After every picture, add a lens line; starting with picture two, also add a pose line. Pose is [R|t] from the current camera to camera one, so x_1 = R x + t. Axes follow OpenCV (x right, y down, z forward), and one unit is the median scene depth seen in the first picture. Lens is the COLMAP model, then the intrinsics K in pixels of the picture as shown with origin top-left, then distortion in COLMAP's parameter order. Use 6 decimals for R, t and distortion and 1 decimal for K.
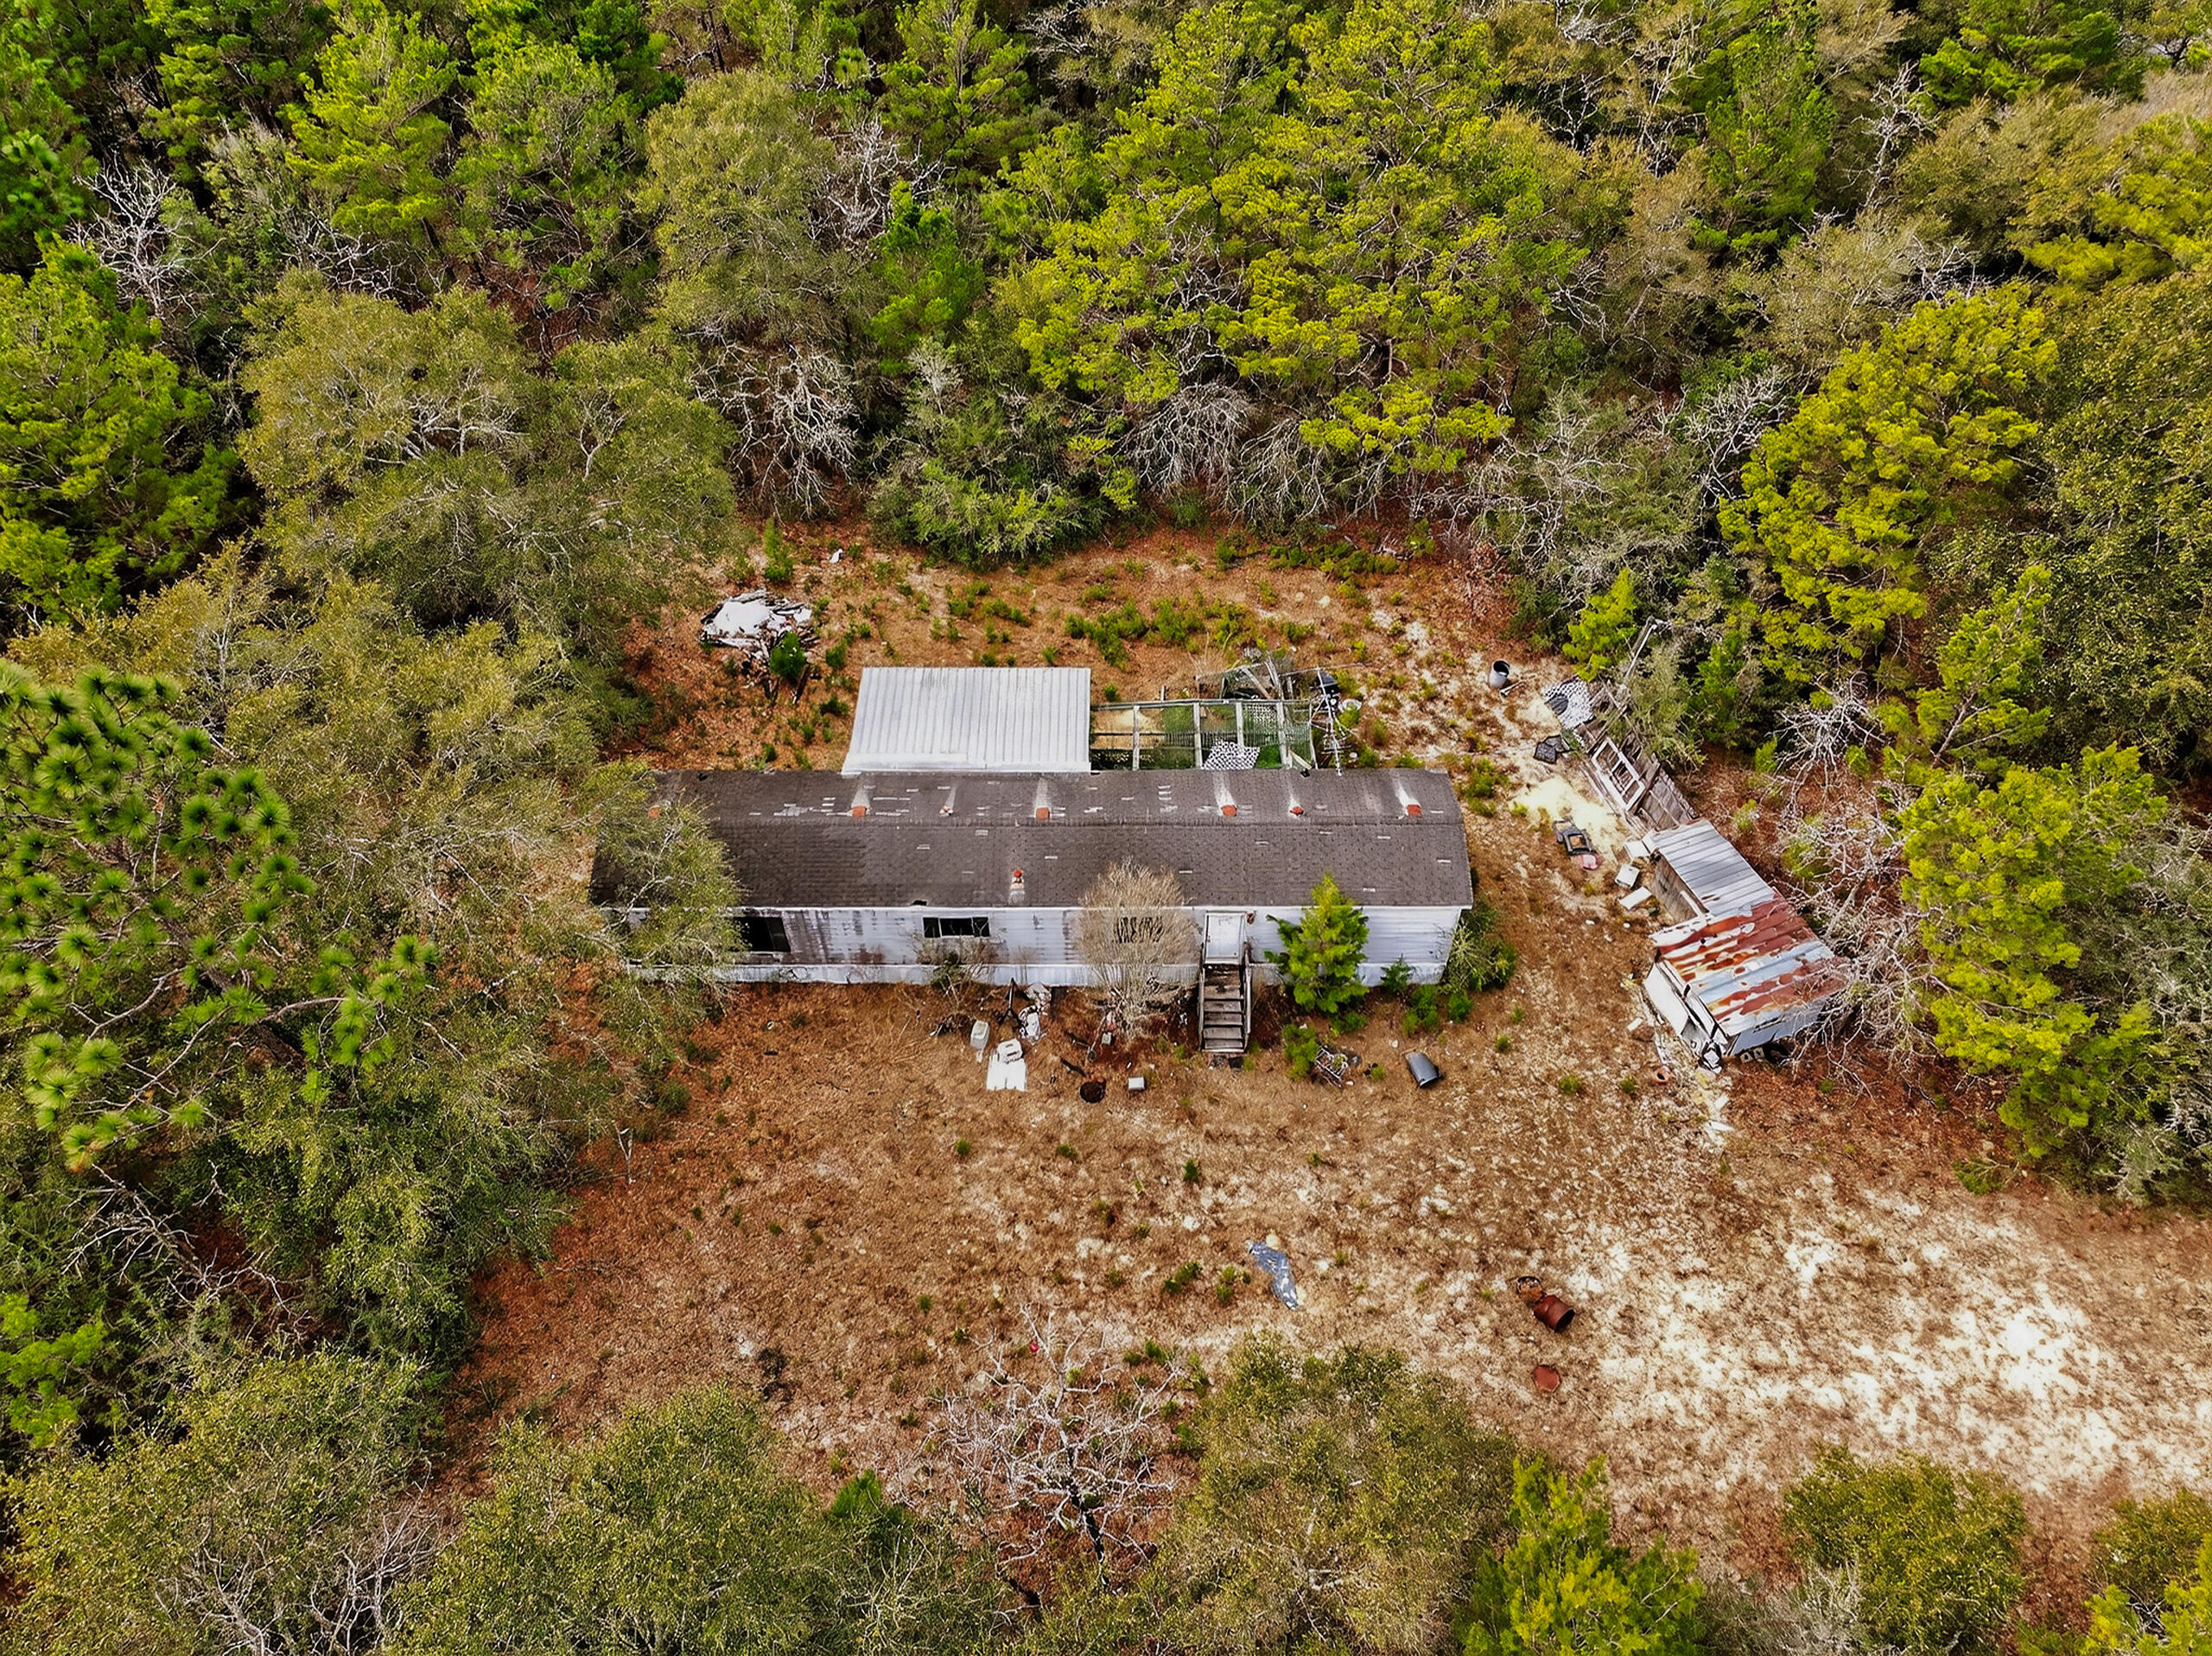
lens RADIAL K [[1515.1, 0, 1106.9], [0, 1515.1, 813.4], [0, 0, 1]] dist [0.007450, -0.024838]
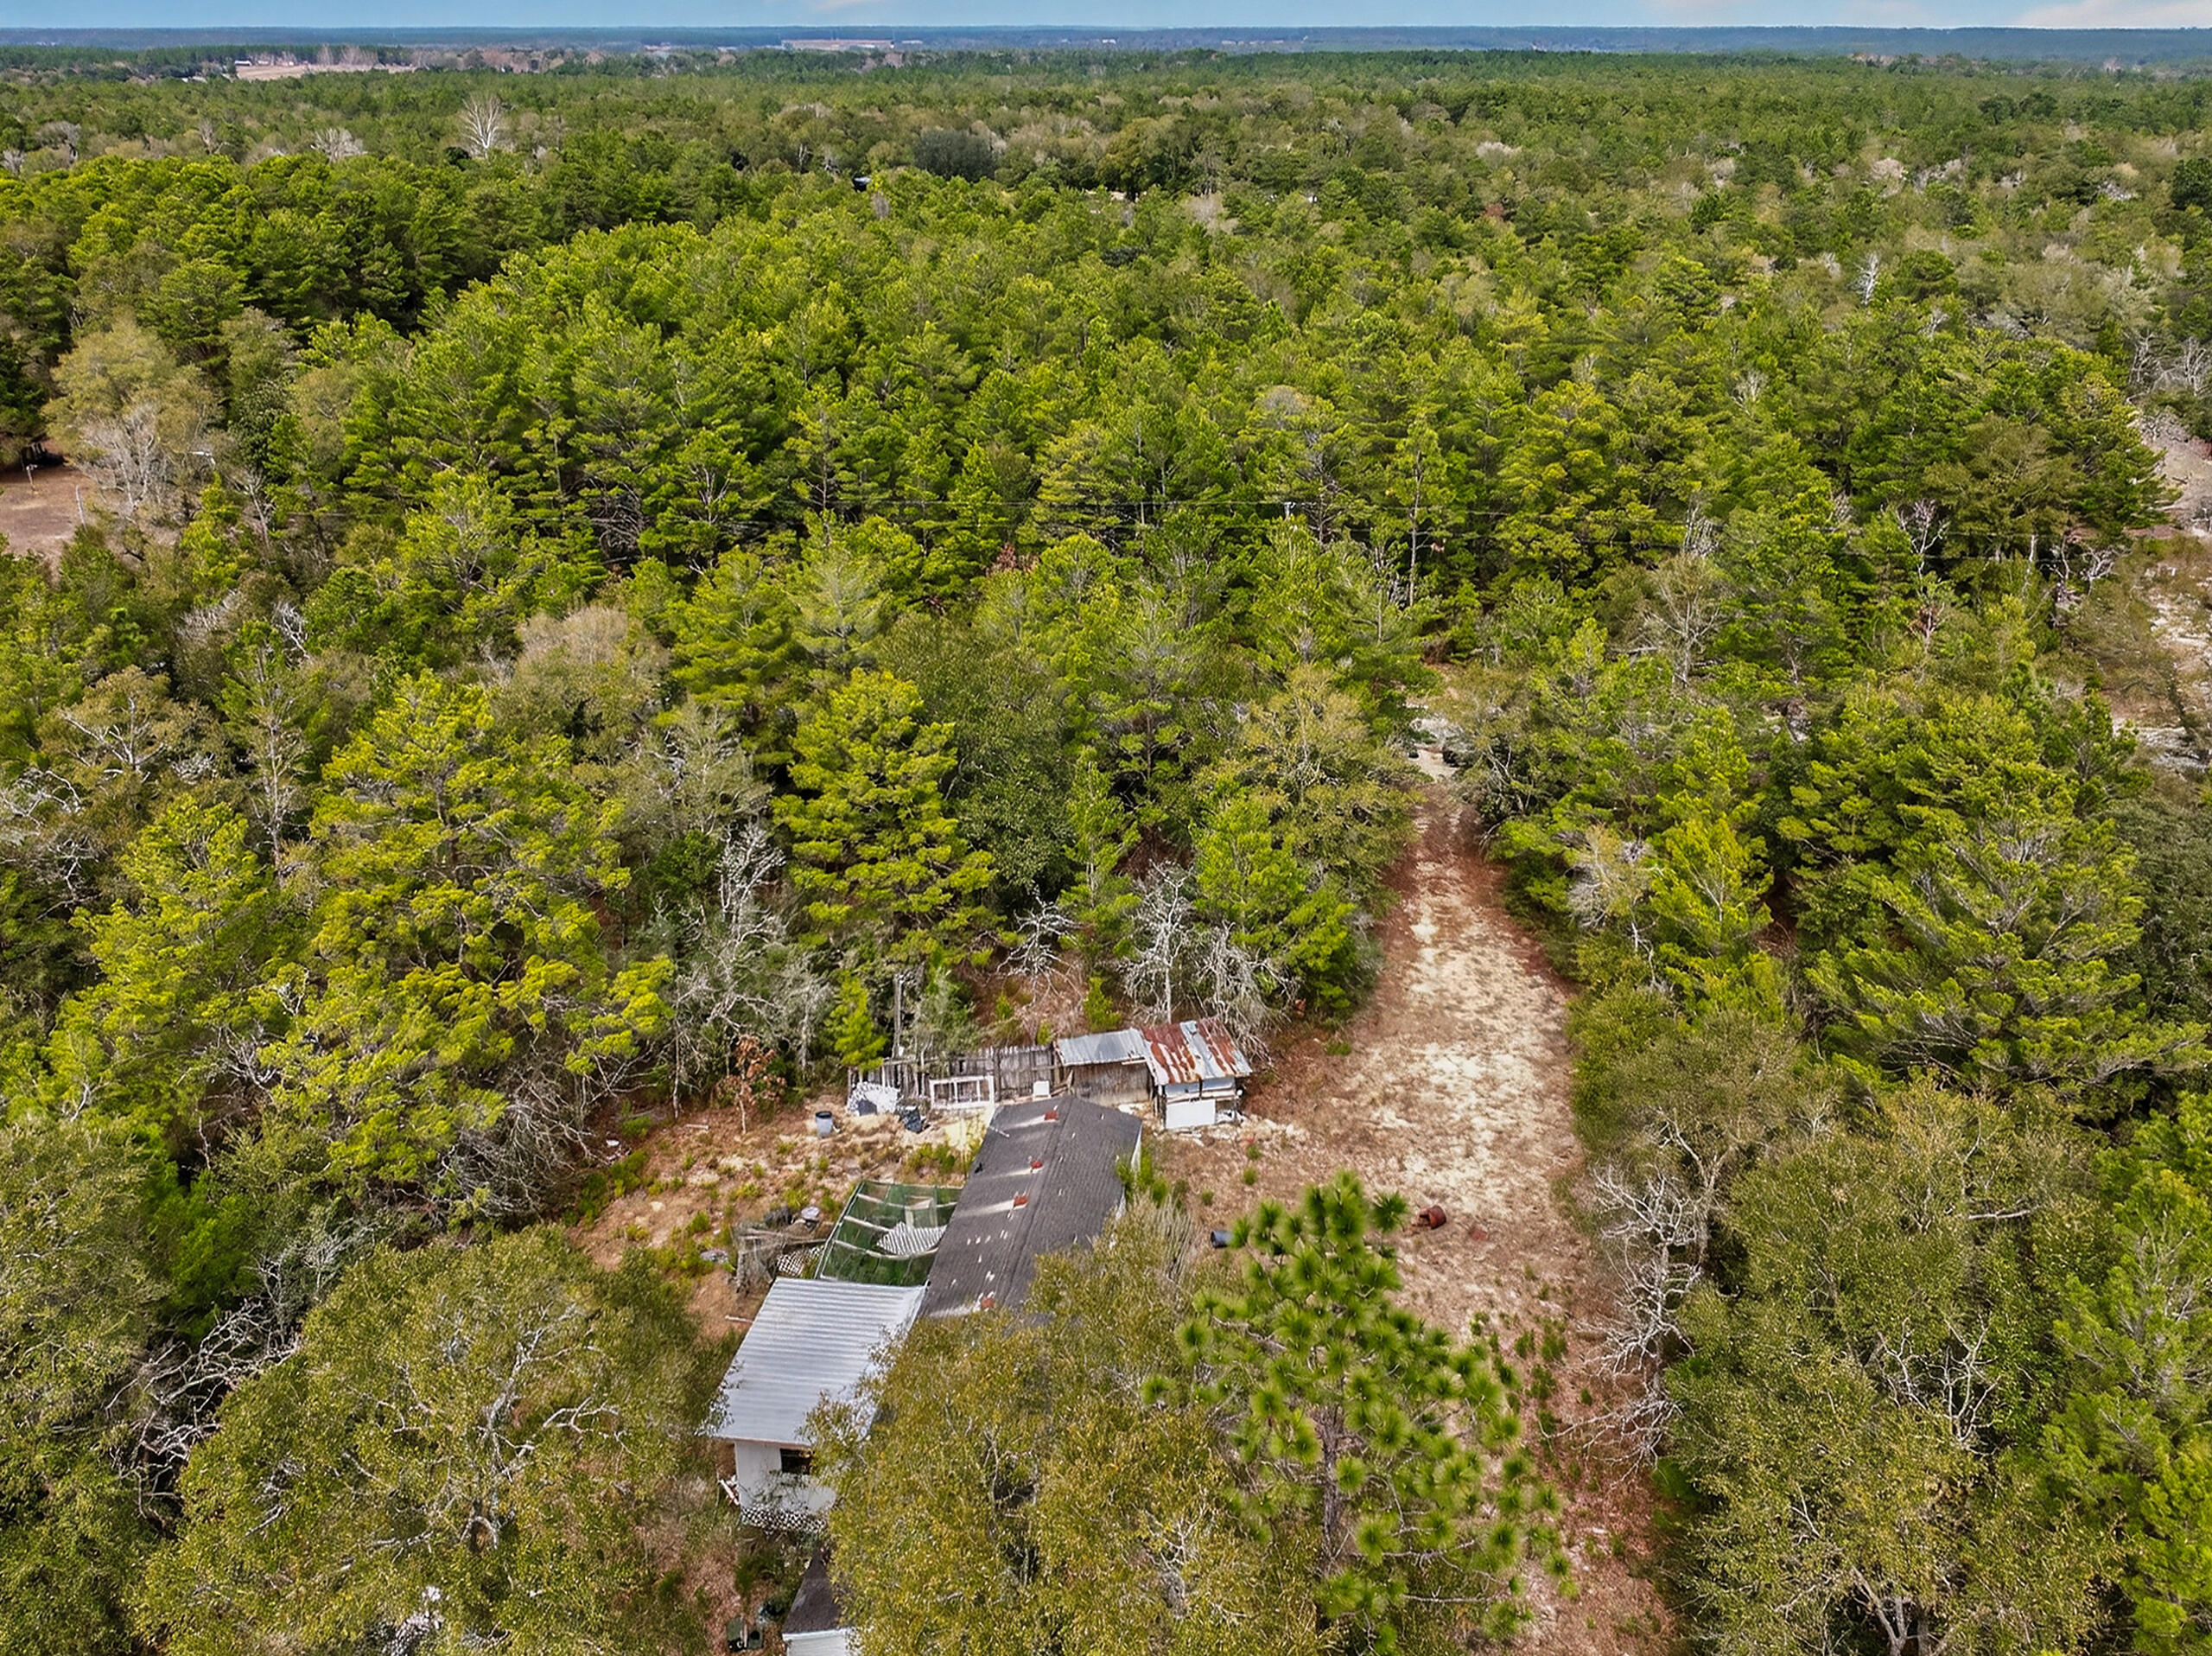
lens RADIAL K [[1999.1, 0, 1118.3], [0, 1999.1, 819.7], [0, 0, 1]] dist [0.001884, -0.015124]
pose [[0.148168, -0.365738, 0.918848, -1.142053], [0.748208, 0.649020, 0.137685, -0.329290], [-0.646708, 0.667089, 0.369812, 0.237316]]
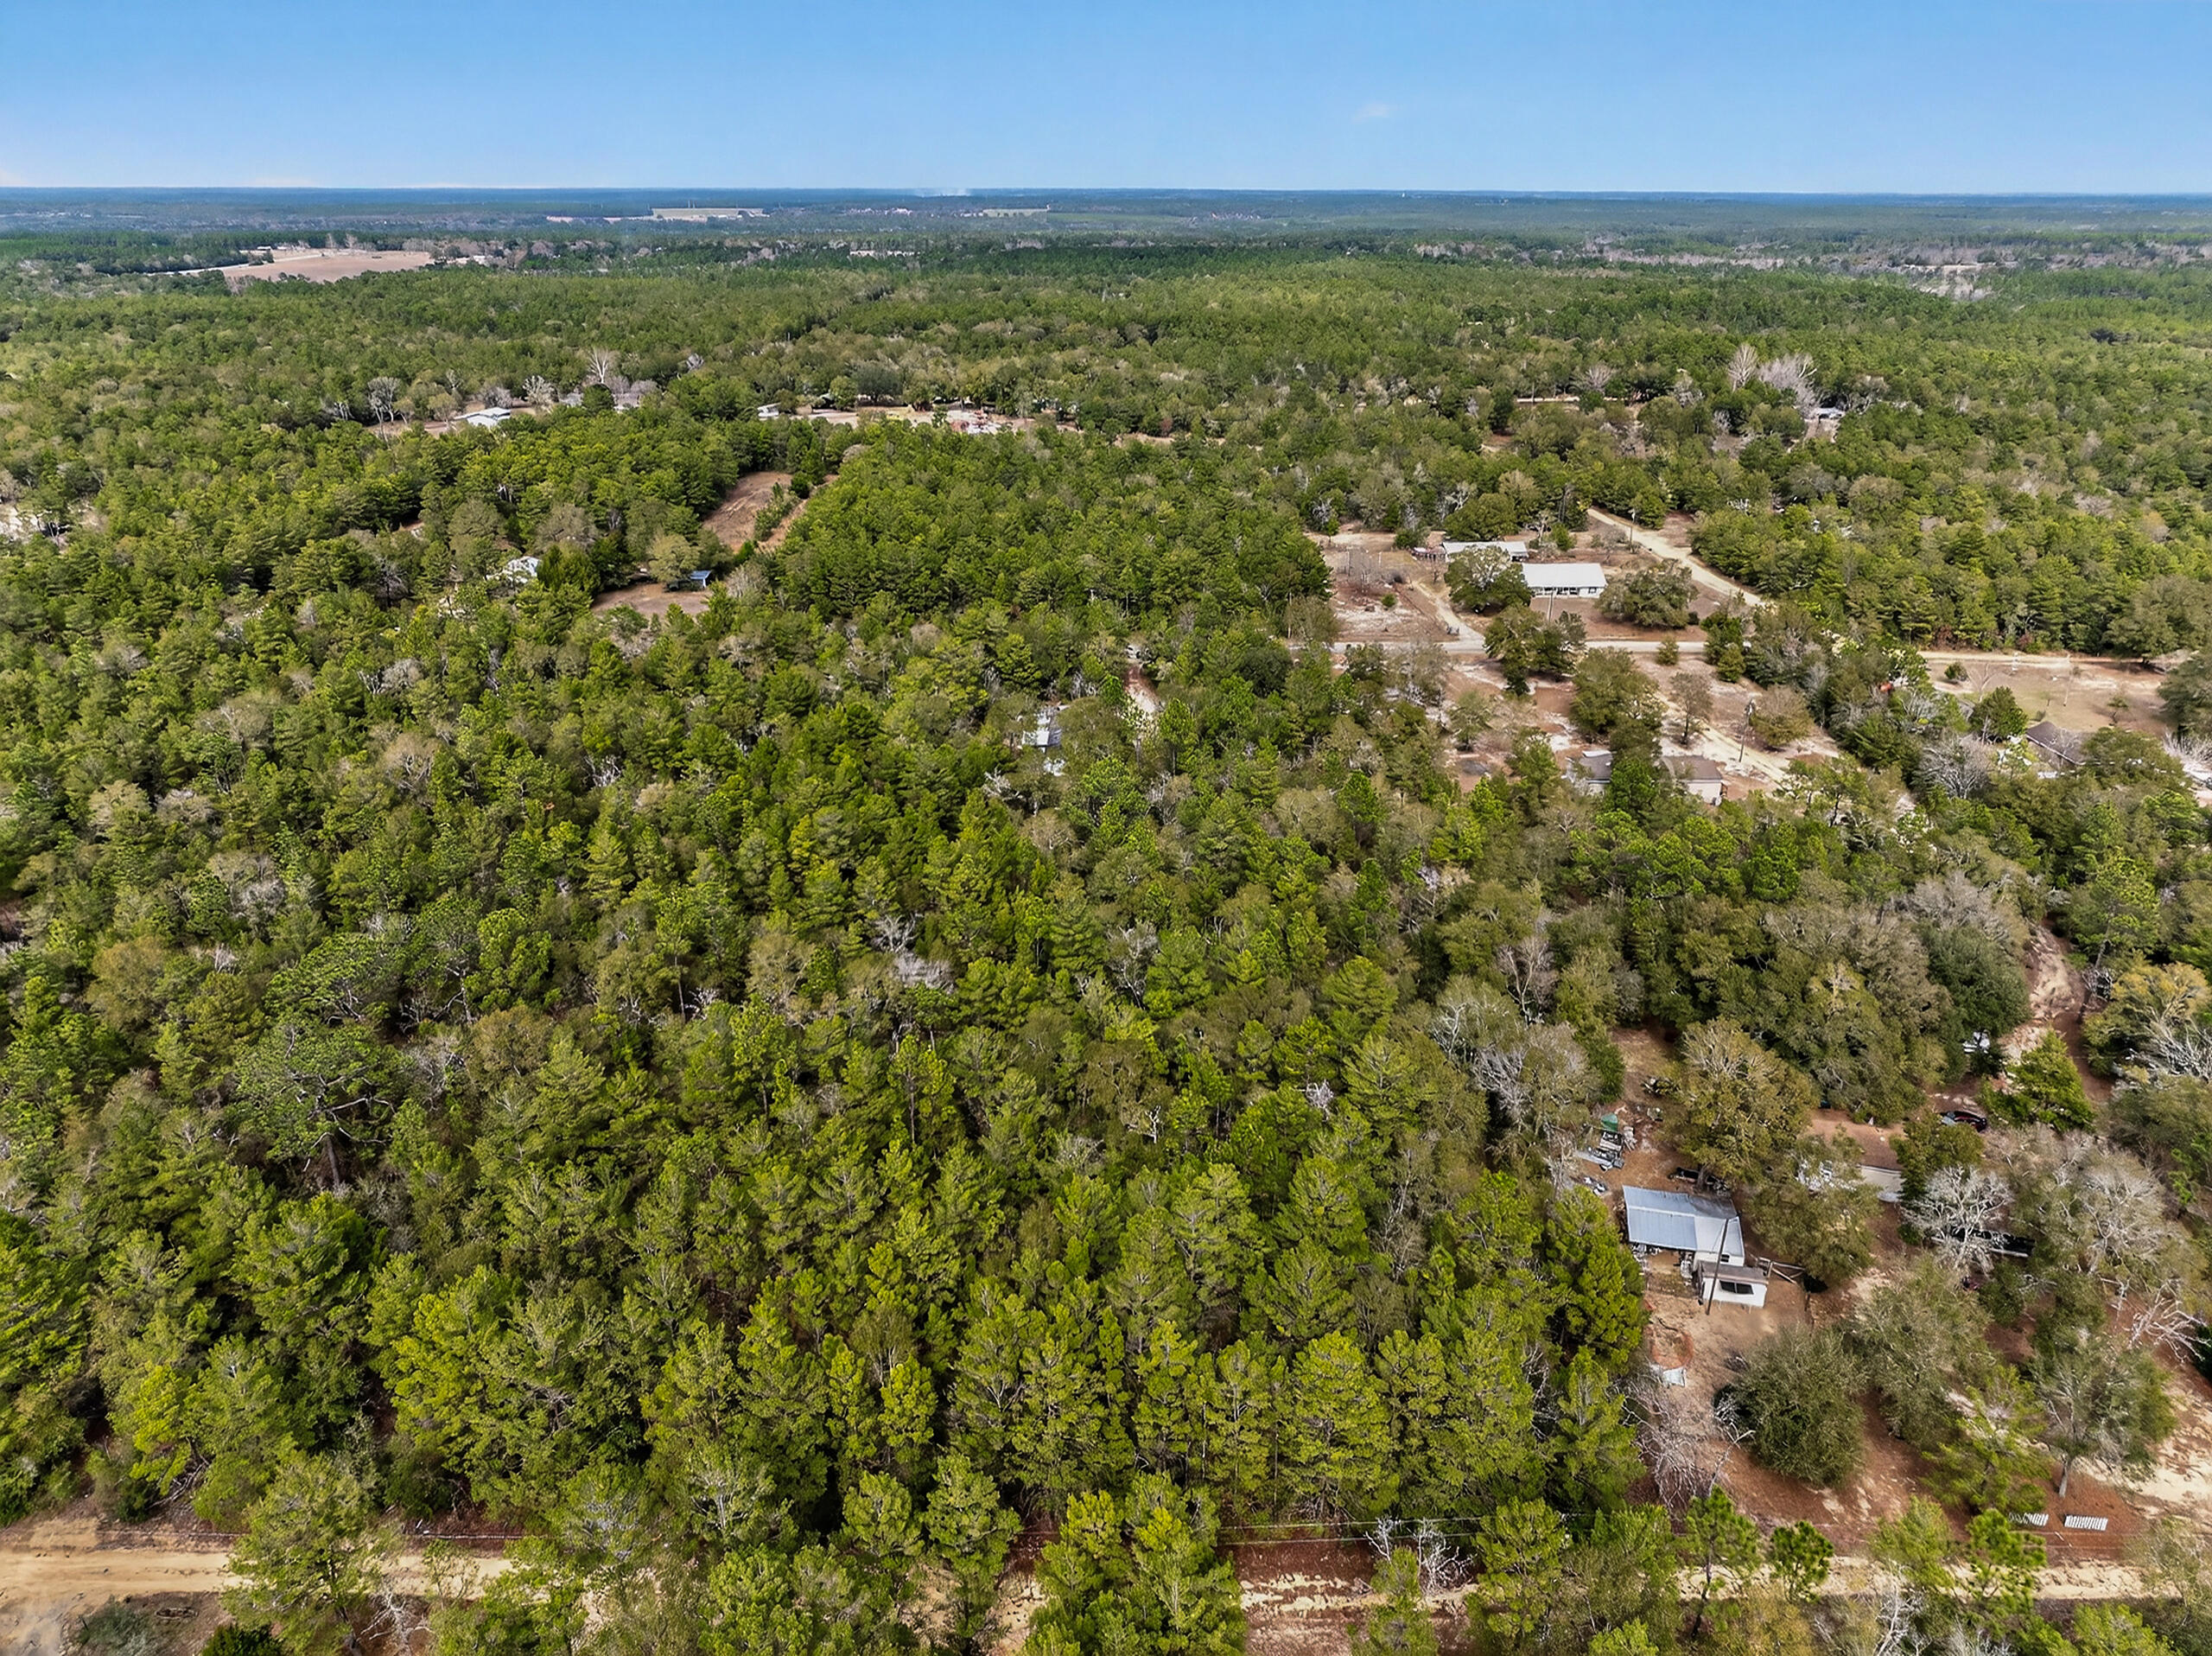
lens RADIAL K [[1589.1, 0, 1106.0], [0, 1589.1, 828.0], [0, 0, 1]] dist [0.006450, 0.005861]
pose [[0.025044, -0.385842, 0.922225, -6.375269], [0.757029, 0.609819, 0.234579, -1.173079], [-0.652901, 0.692277, 0.307366, -0.889134]]
